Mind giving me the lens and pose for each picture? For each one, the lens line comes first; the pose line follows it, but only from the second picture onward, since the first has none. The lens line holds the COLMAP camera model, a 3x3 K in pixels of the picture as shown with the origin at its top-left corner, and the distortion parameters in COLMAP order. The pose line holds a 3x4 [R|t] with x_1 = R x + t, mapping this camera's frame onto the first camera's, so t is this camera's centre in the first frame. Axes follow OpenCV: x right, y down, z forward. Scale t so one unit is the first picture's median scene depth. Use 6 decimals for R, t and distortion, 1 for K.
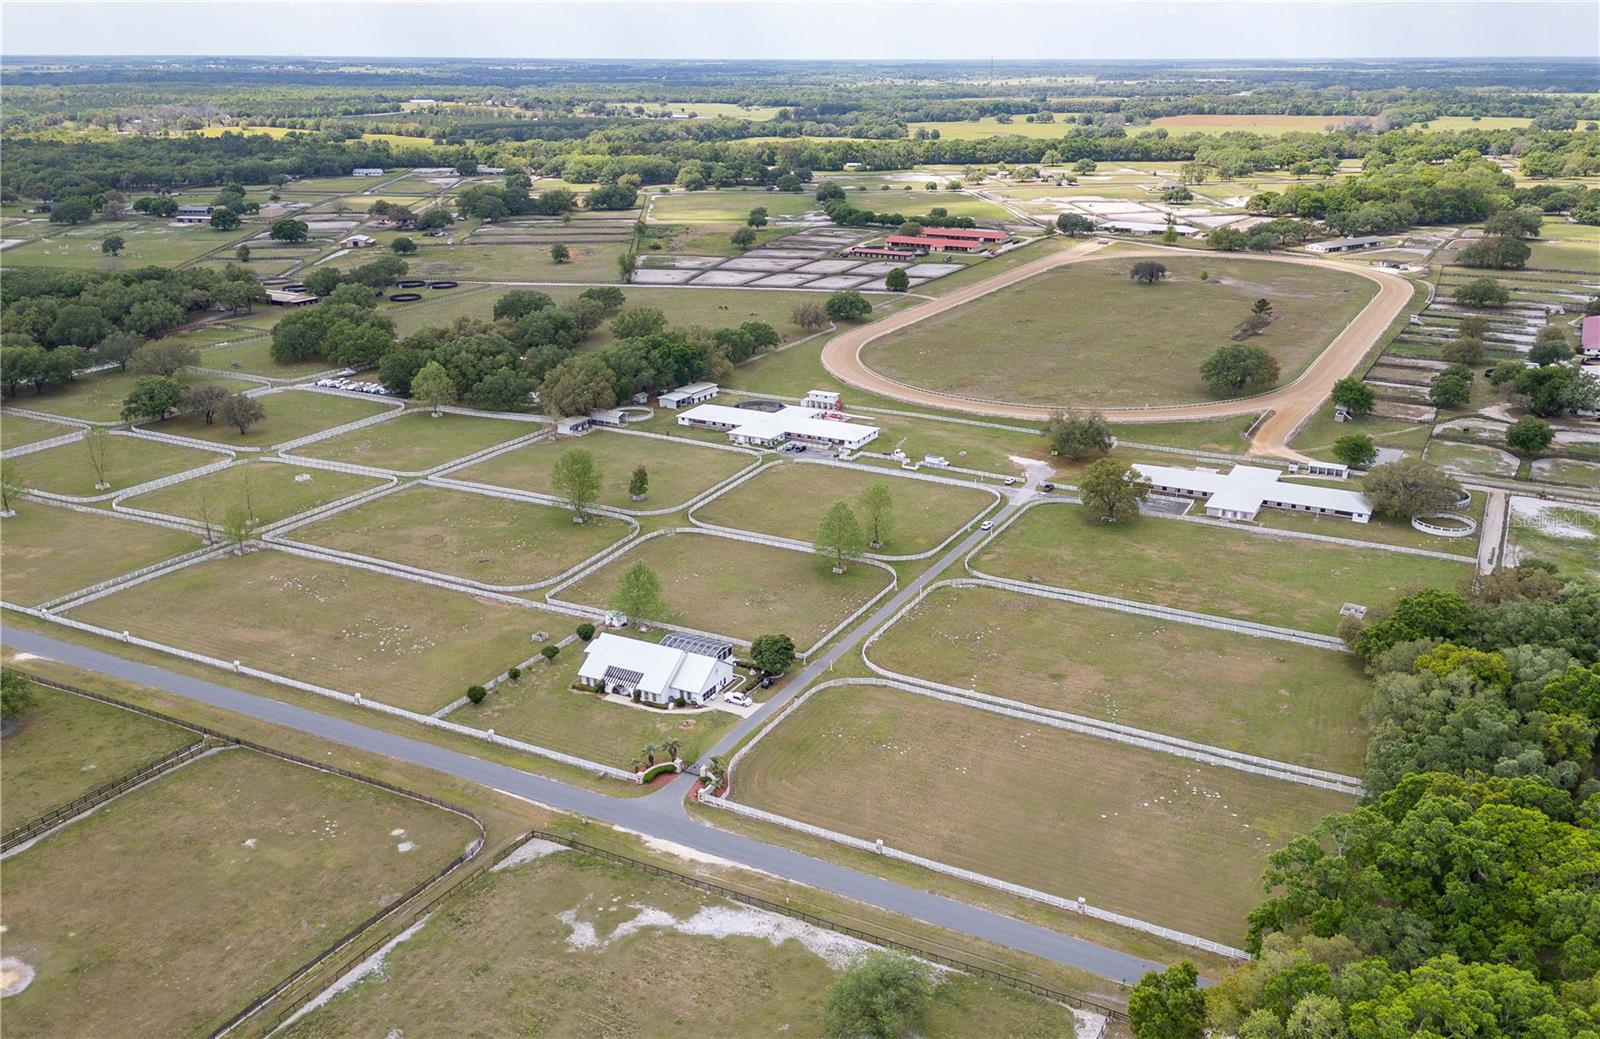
lens RADIAL K [[1294.9, 0, 848.8], [0, 1294.9, 524.4], [0, 0, 1]] dist [0.098518, -0.139670]
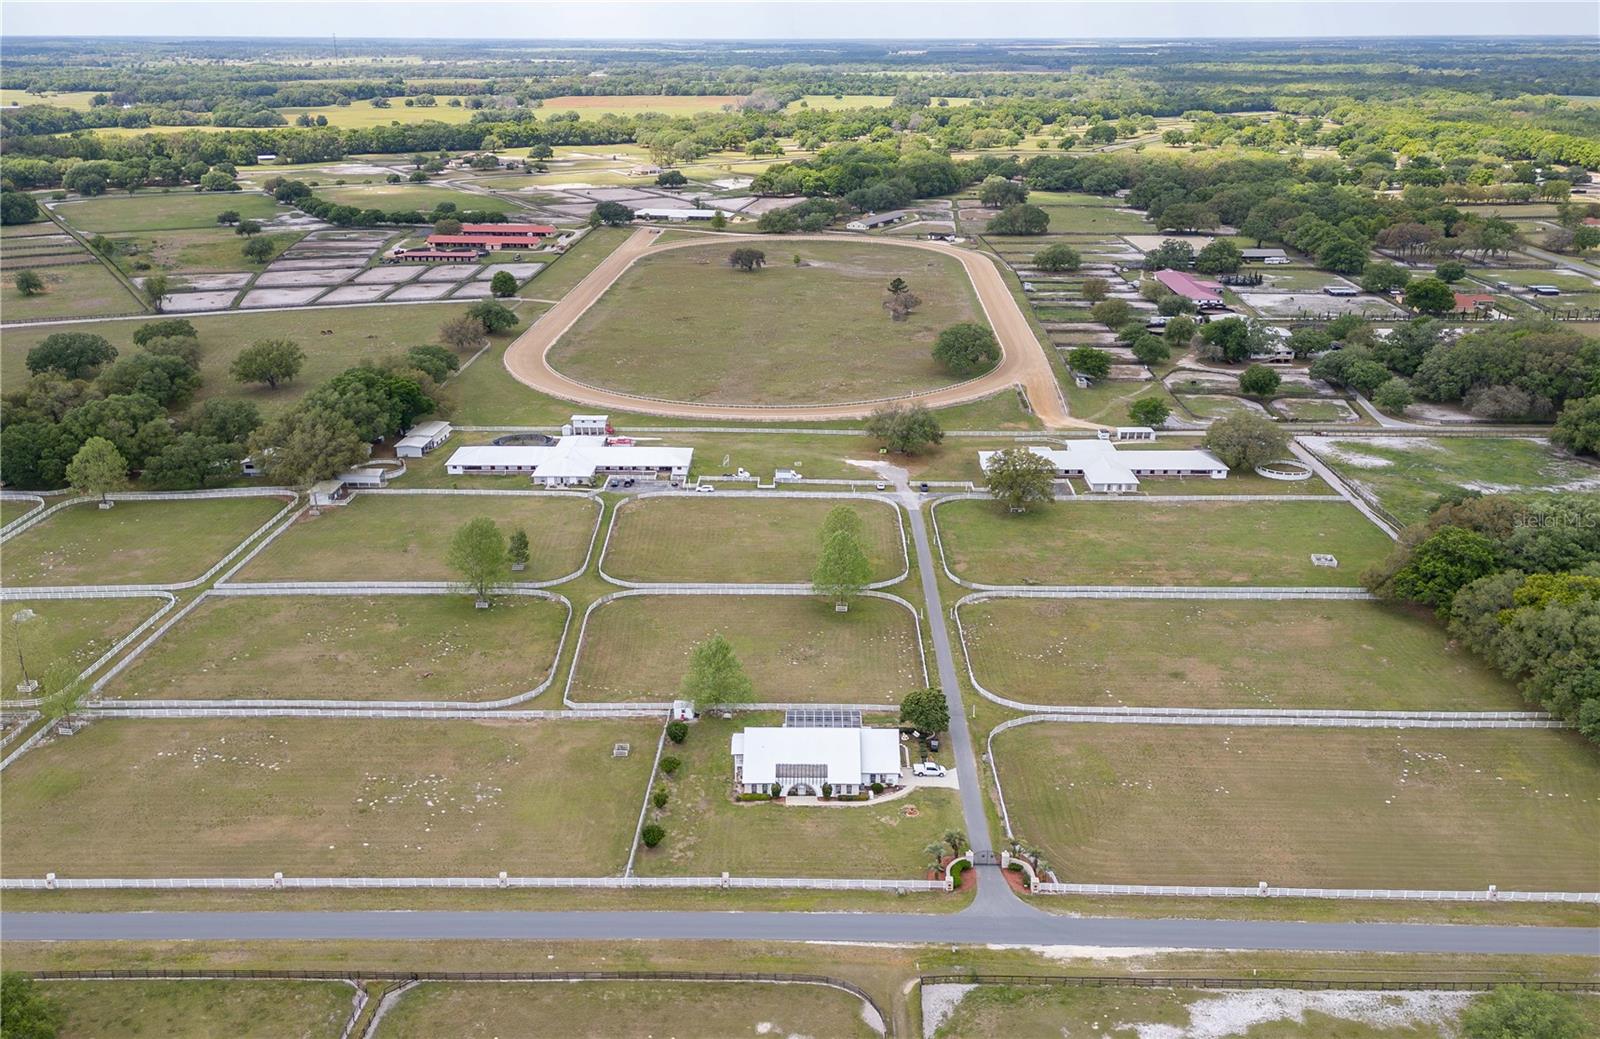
lens RADIAL K [[1350.3, 0, 800.0], [0, 1350.3, 519.5], [0, 0, 1]] dist [0.098718, -0.132930]
pose [[0.901101, -0.147367, 0.407799, -0.316281], [0.148531, 0.988482, 0.029004, -0.044052], [-0.407376, 0.034435, 0.912611, 0.122461]]
